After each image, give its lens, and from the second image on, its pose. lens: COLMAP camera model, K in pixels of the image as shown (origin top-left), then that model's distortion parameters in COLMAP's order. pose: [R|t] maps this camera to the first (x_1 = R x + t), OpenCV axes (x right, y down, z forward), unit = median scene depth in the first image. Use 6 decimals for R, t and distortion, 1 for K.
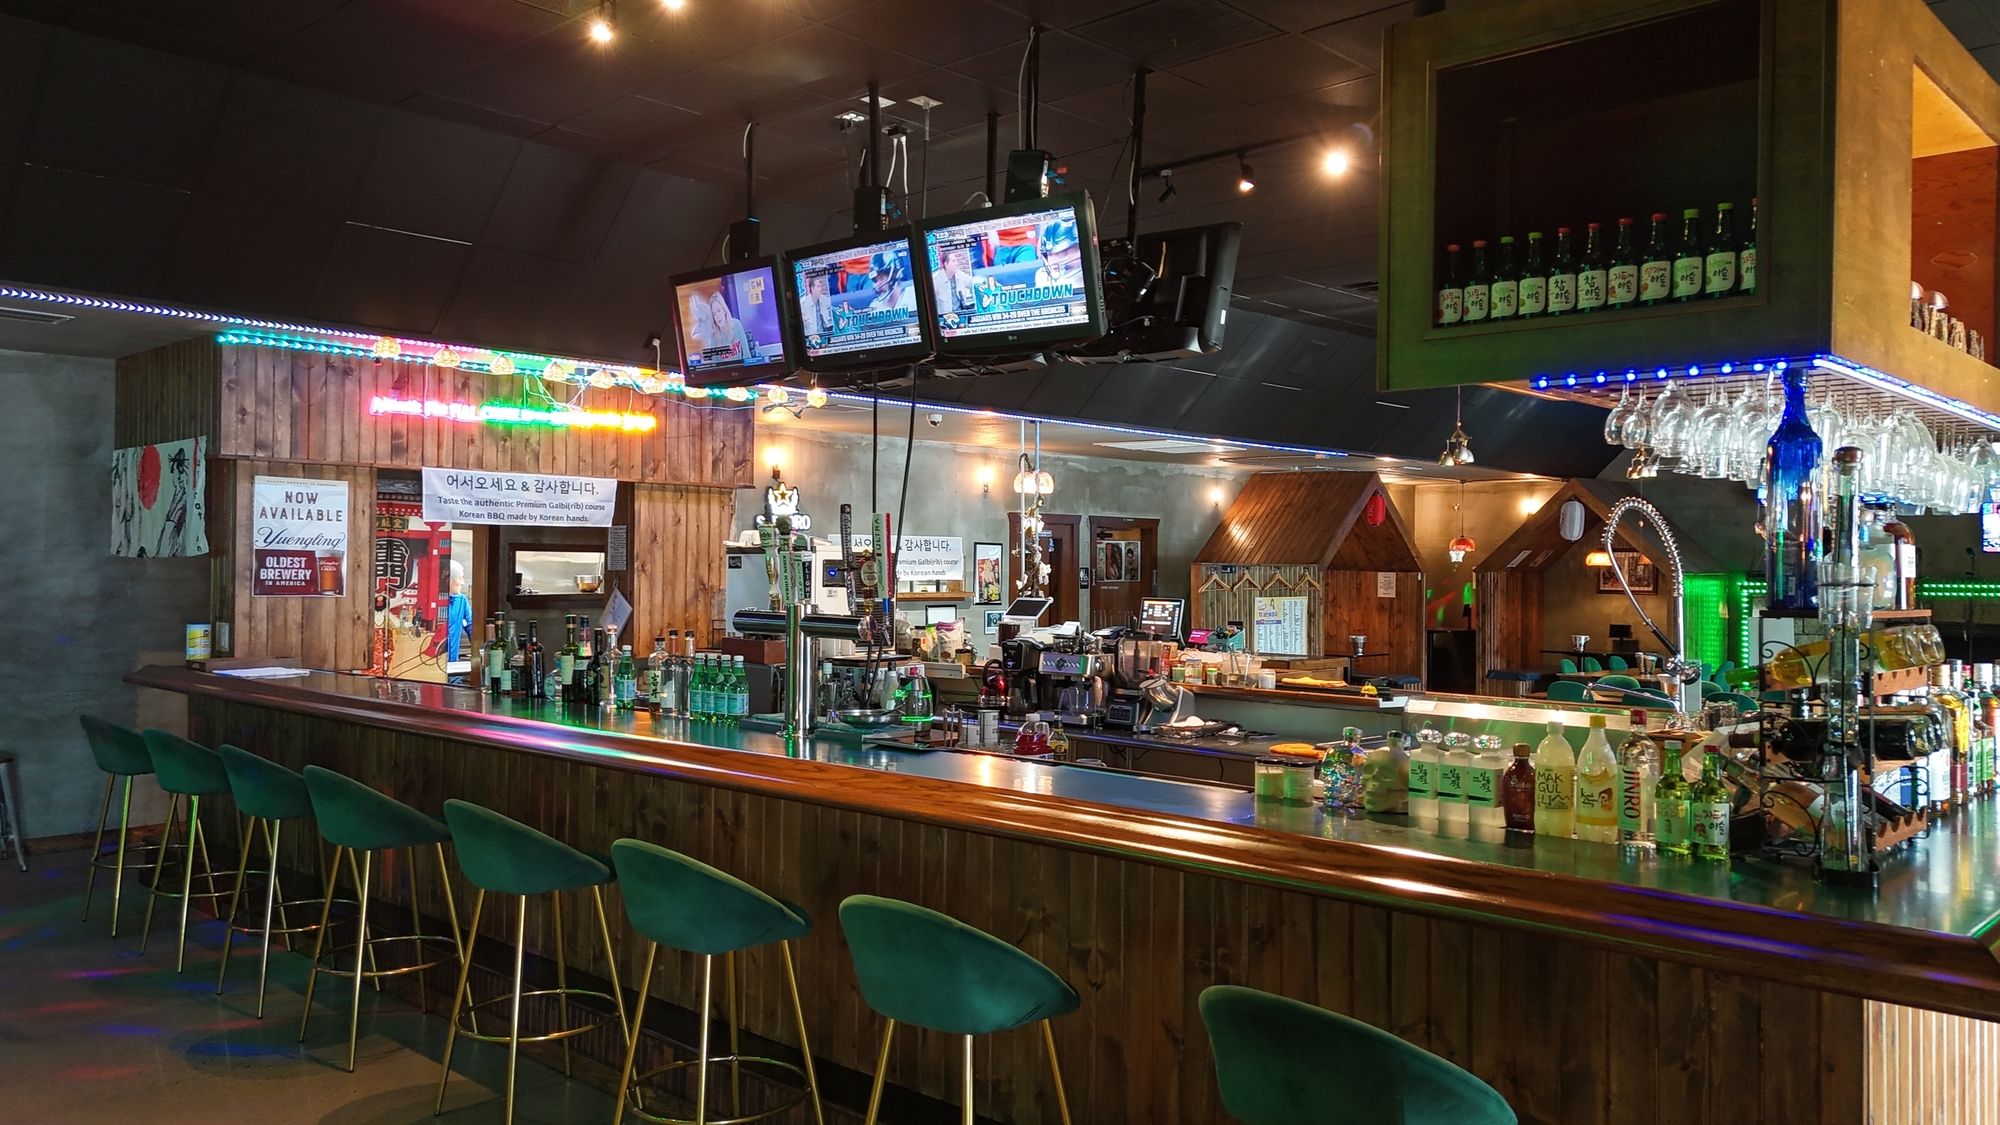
lens RADIAL K [[1459.9, 0, 1004.2], [0, 1459.9, 562.5], [0, 0, 1]] dist [0.099478, -0.116695]
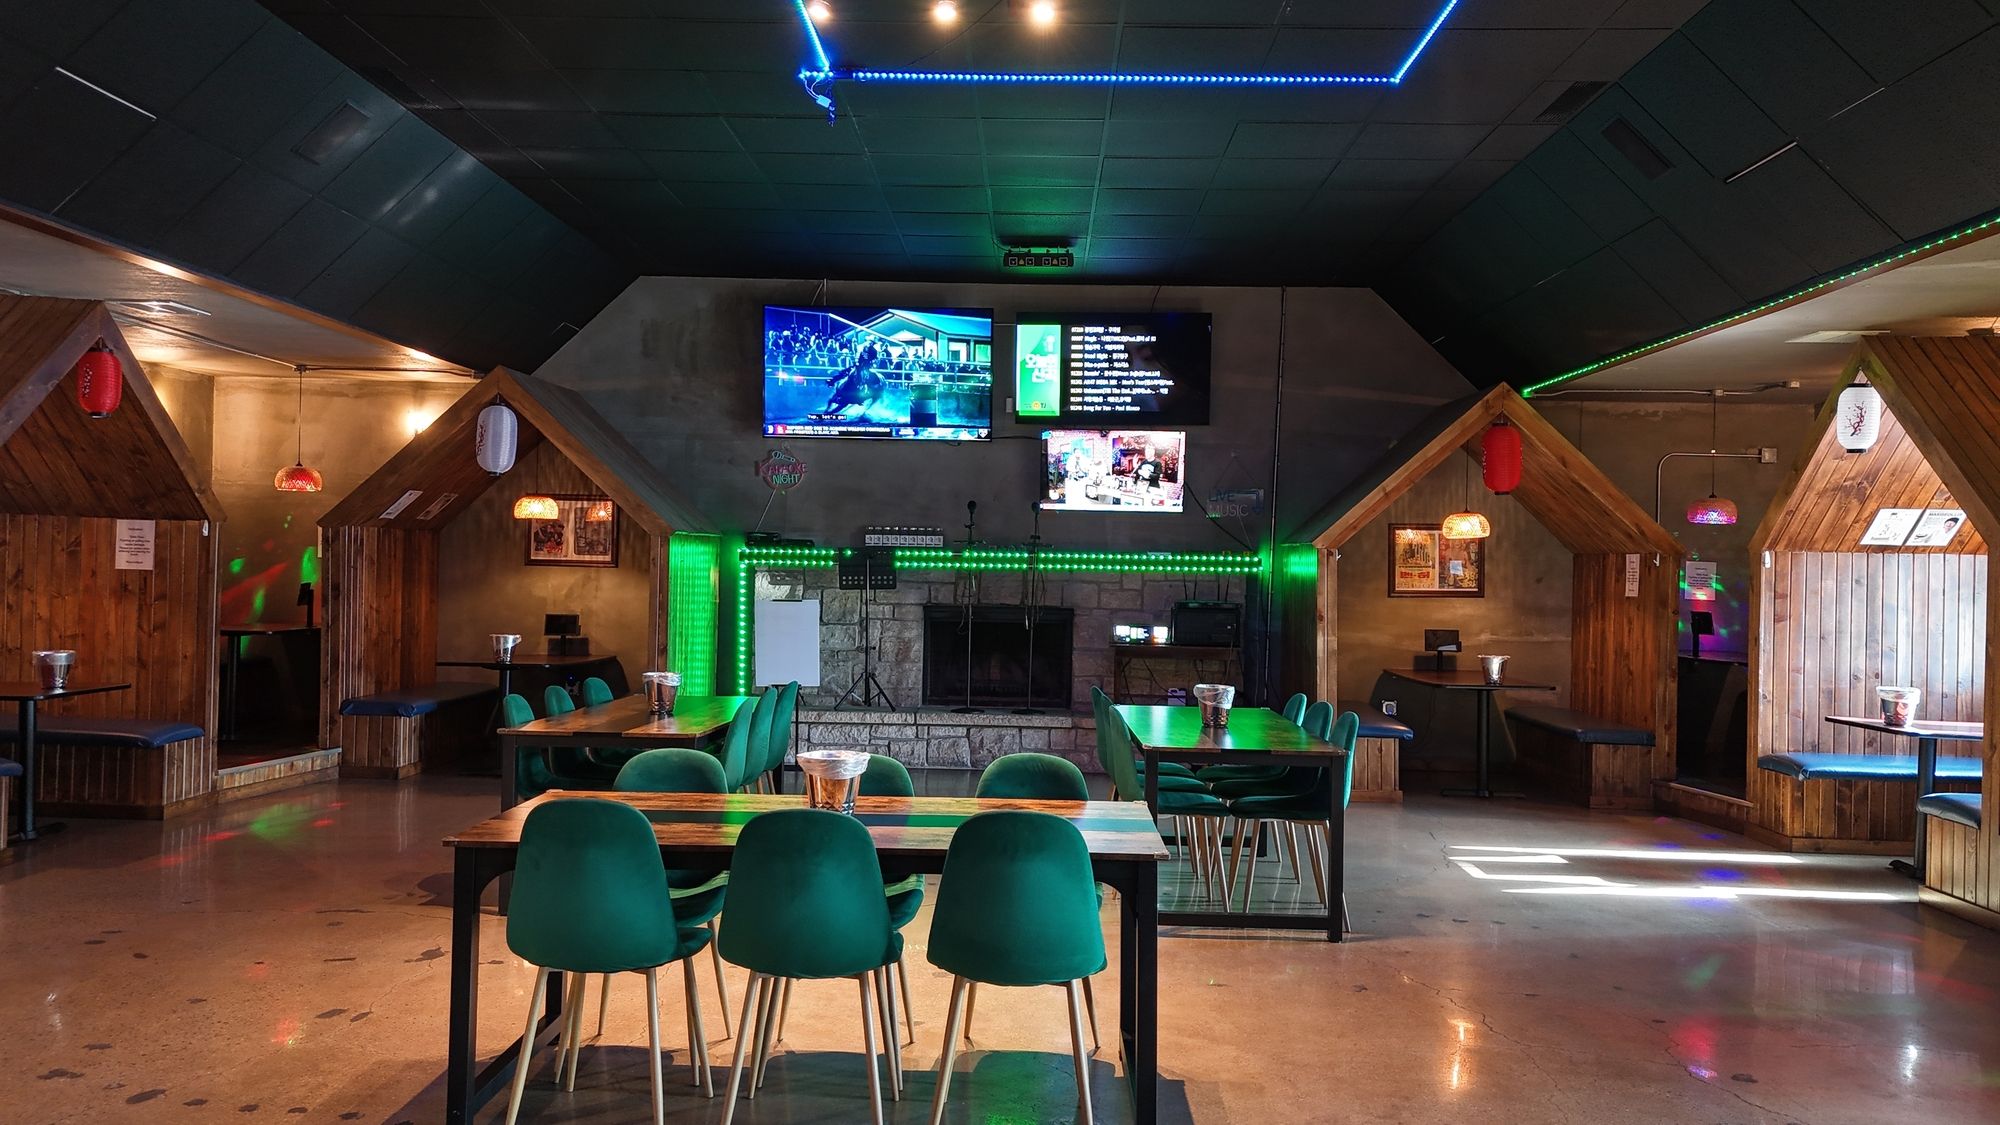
lens RADIAL K [[1459.9, 0, 1004.2], [0, 1459.9, 562.5], [0, 0, 1]] dist [0.099478, -0.116695]
pose [[0.740171, 0.007919, 0.672372, 0.136236], [-0.016654, 0.999840, 0.006558, 0.012863], [-0.672212, -0.016052, 0.740185, 0.418140]]
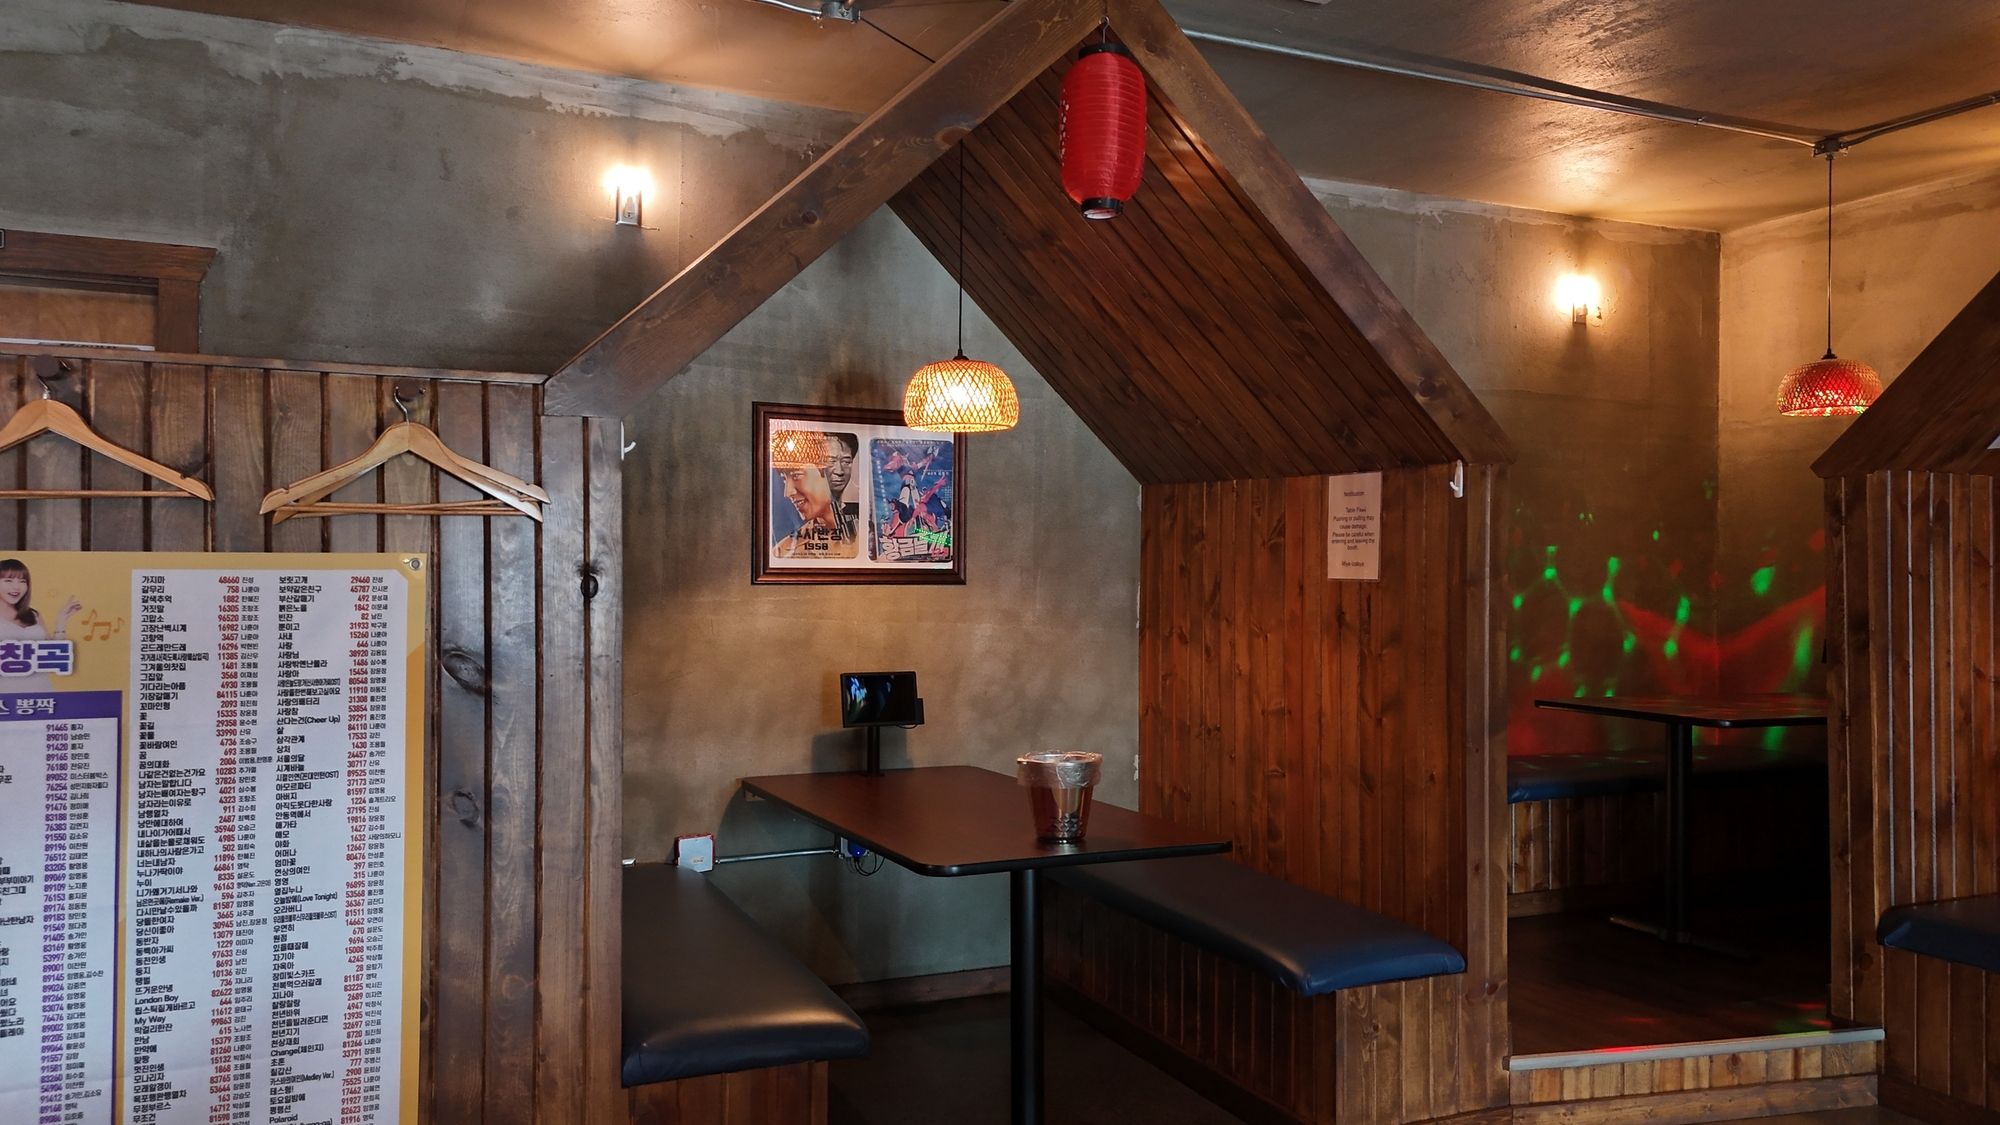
lens RADIAL K [[1459.9, 0, 1004.2], [0, 1459.9, 562.5], [0, 0, 1]] dist [0.099478, -0.116695]
pose [[0.932010, -0.007366, -0.362358, 0.289433], [0.004022, 0.999942, -0.009984, 0.022793], [0.362410, 0.007848, 0.931986, 0.749337]]
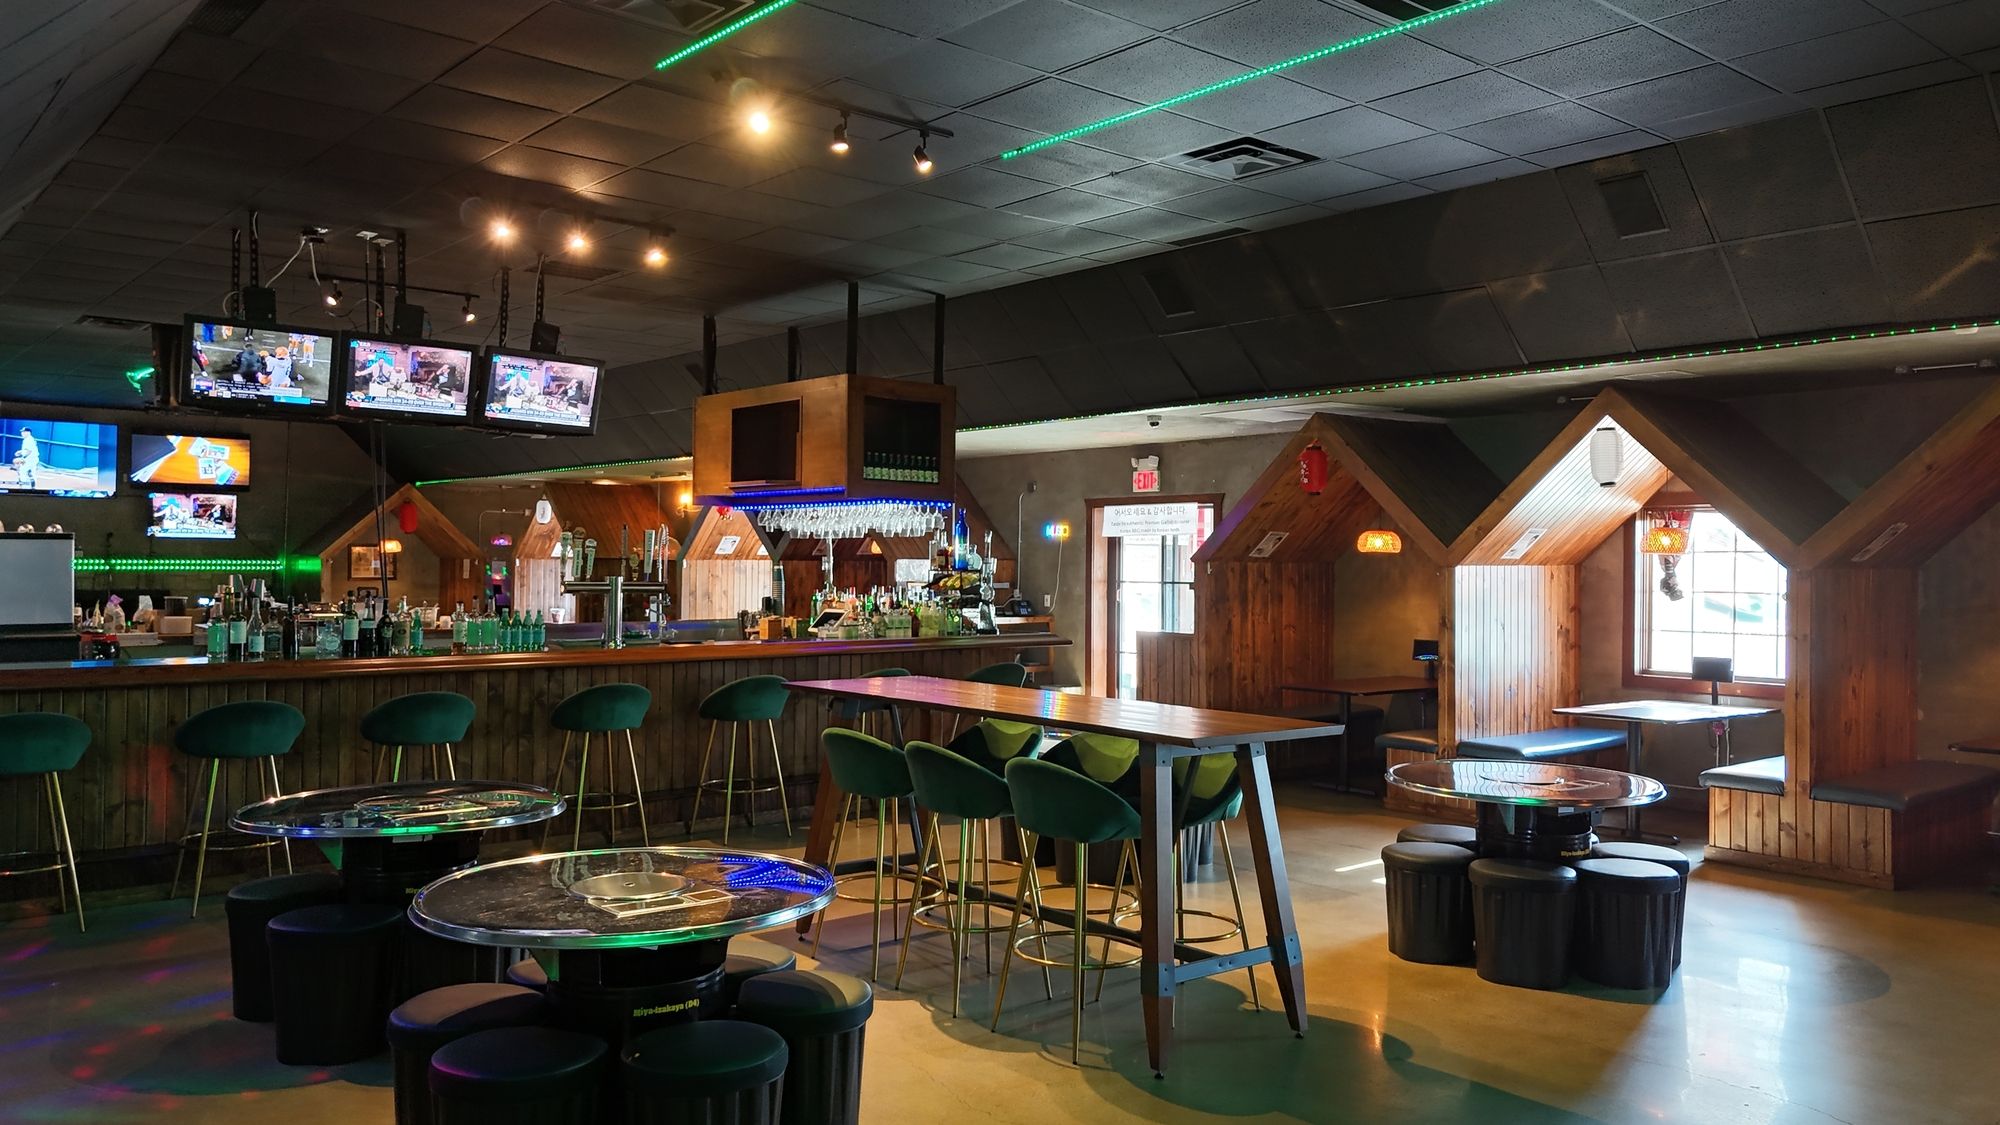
lens RADIAL K [[1459.9, 0, 1004.2], [0, 1459.9, 562.5], [0, 0, 1]] dist [0.099478, -0.116695]
pose [[0.105774, -0.006106, 0.994371, -0.536844], [-0.013251, 0.999884, 0.007549, -0.003890], [-0.994302, -0.013975, 0.105680, 0.073504]]
